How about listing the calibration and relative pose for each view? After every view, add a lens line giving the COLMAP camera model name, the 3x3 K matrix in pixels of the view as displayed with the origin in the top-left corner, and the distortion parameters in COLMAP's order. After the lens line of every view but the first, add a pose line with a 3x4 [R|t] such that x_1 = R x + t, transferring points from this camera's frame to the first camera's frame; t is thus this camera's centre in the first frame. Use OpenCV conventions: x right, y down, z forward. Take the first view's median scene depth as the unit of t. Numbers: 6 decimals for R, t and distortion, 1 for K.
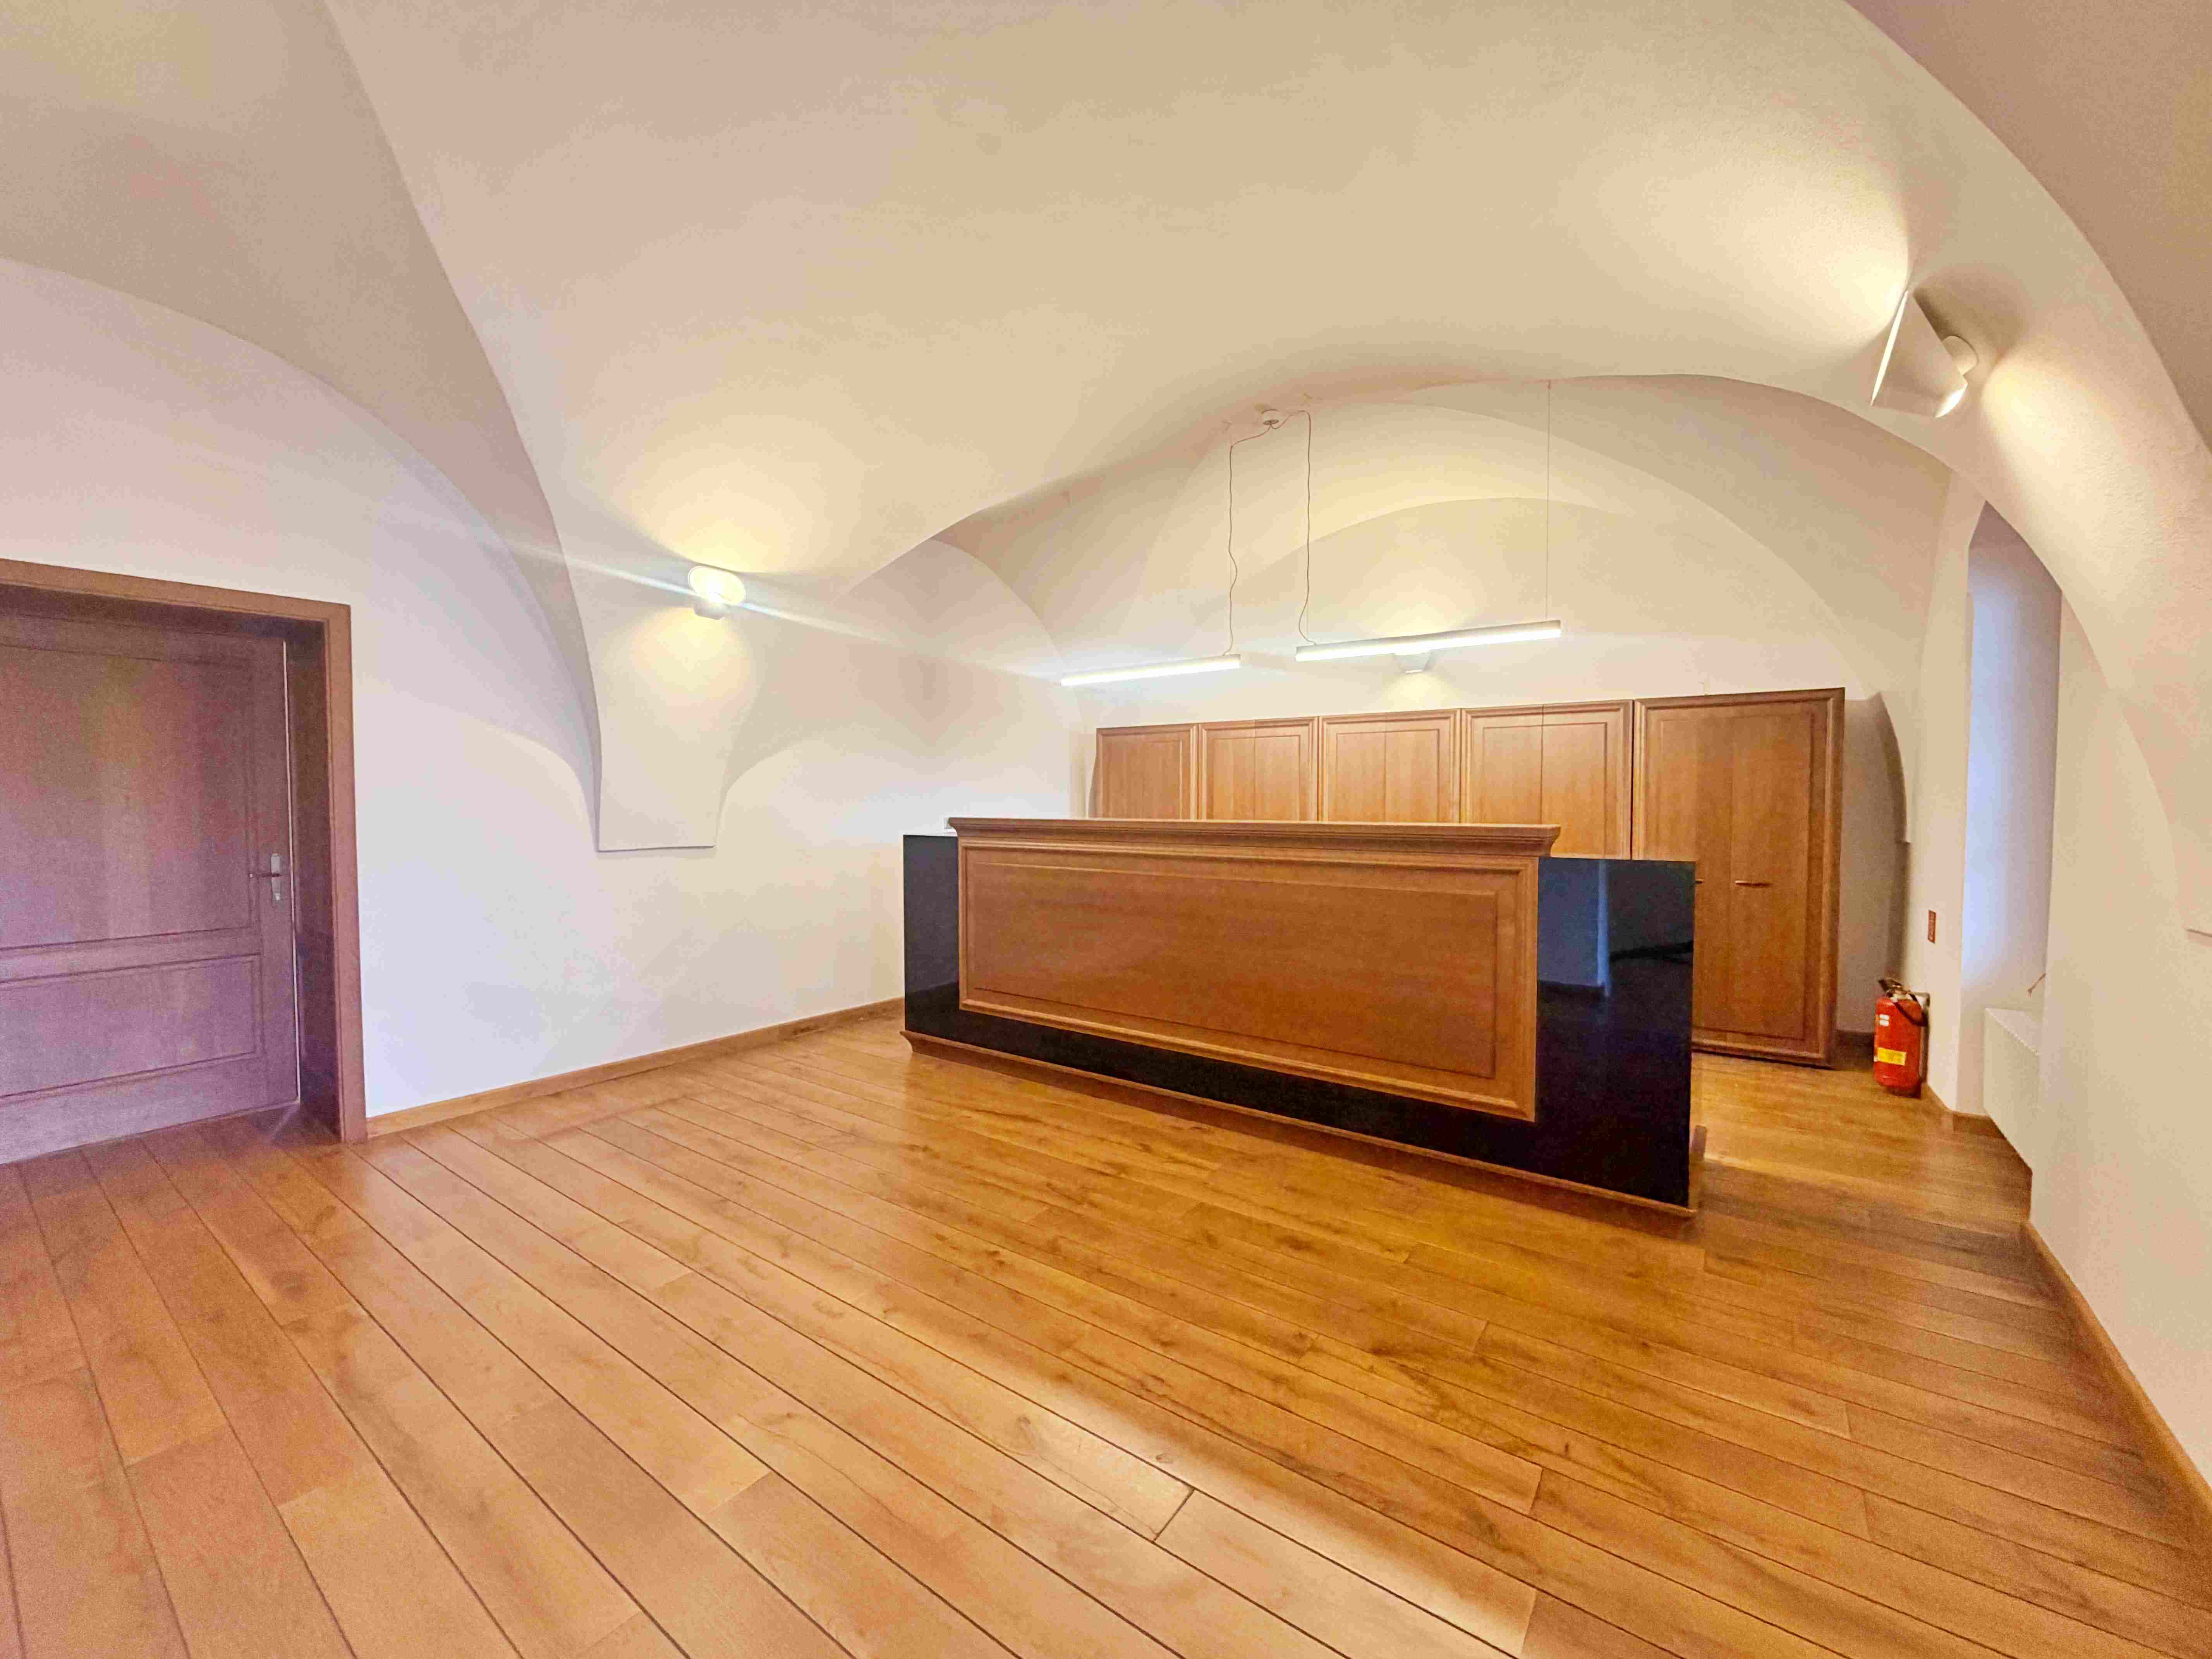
lens RADIAL K [[889.9, 0, 1106.0], [0, 889.9, 829.5], [0, 0, 1]] dist [-0.001228, -0.000056]
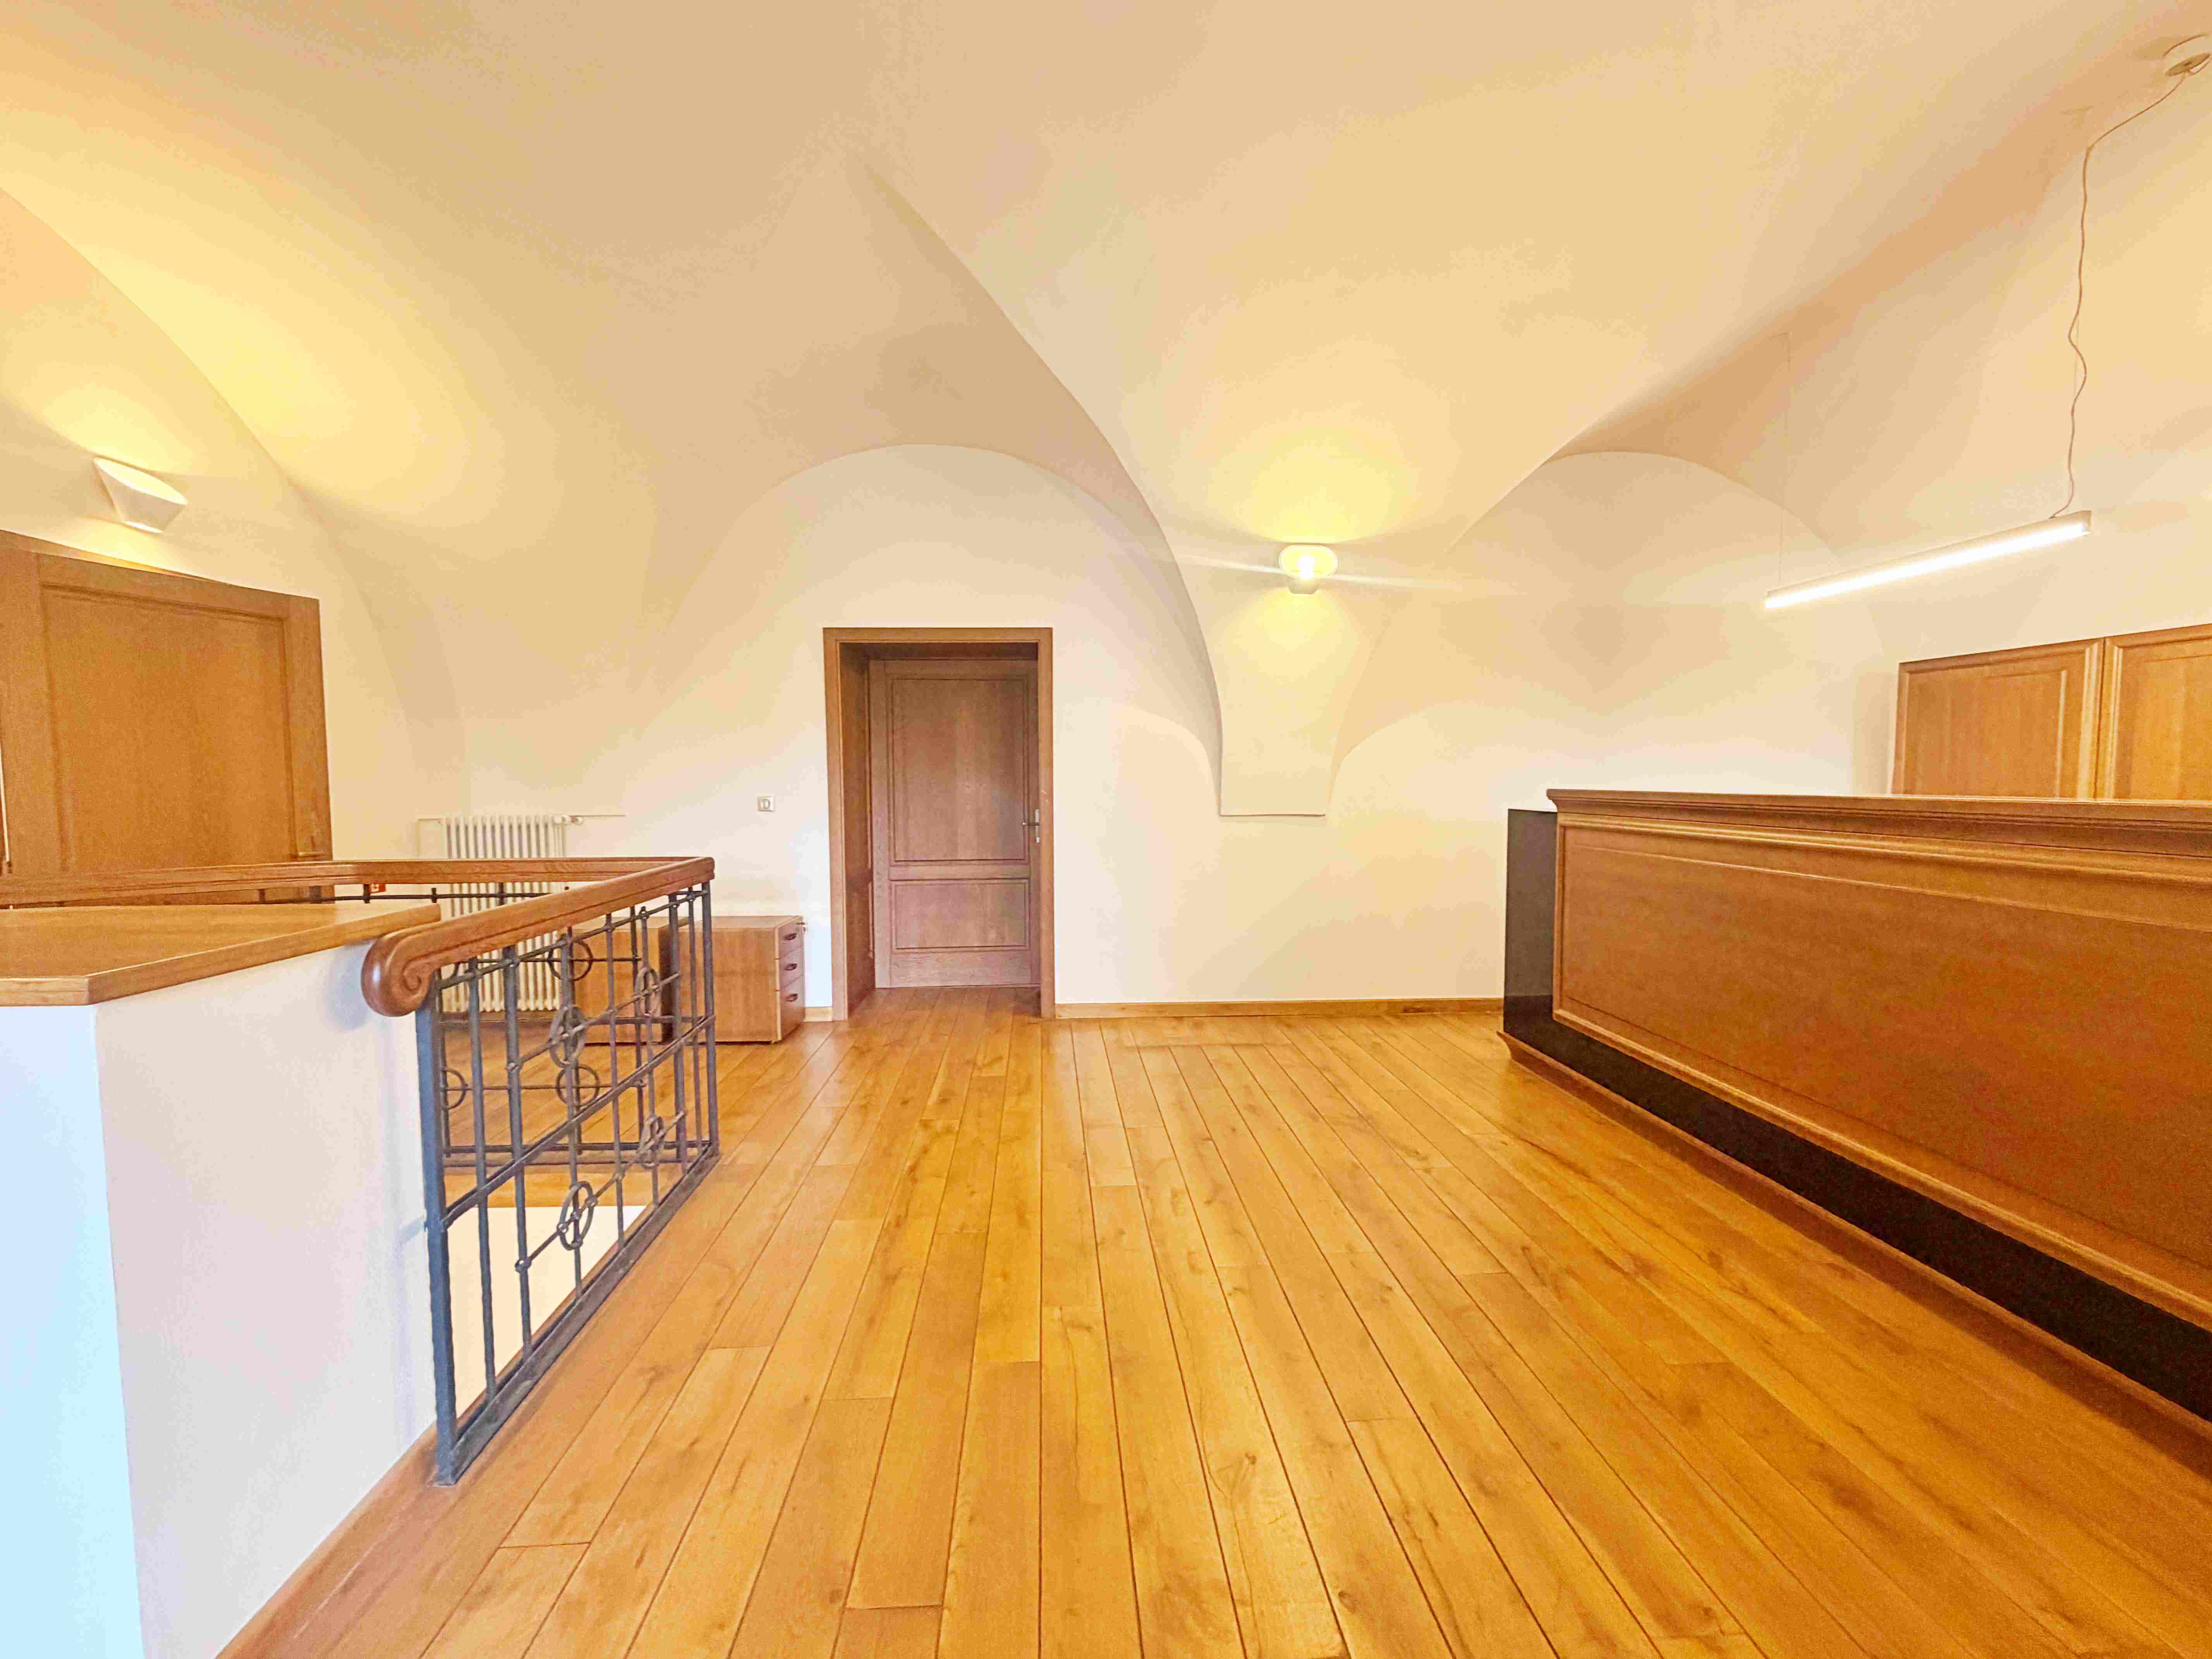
lens RADIAL K [[902.3, 0, 1103.3], [0, 902.3, 829.1], [0, 0, 1]] dist [0.001794, 0.000395]
pose [[0.636657, 0.044074, -0.769886, 0.252073], [-0.022565, 0.999003, 0.038530, 0.000935], [0.770817, -0.007158, 0.637017, 0.162002]]
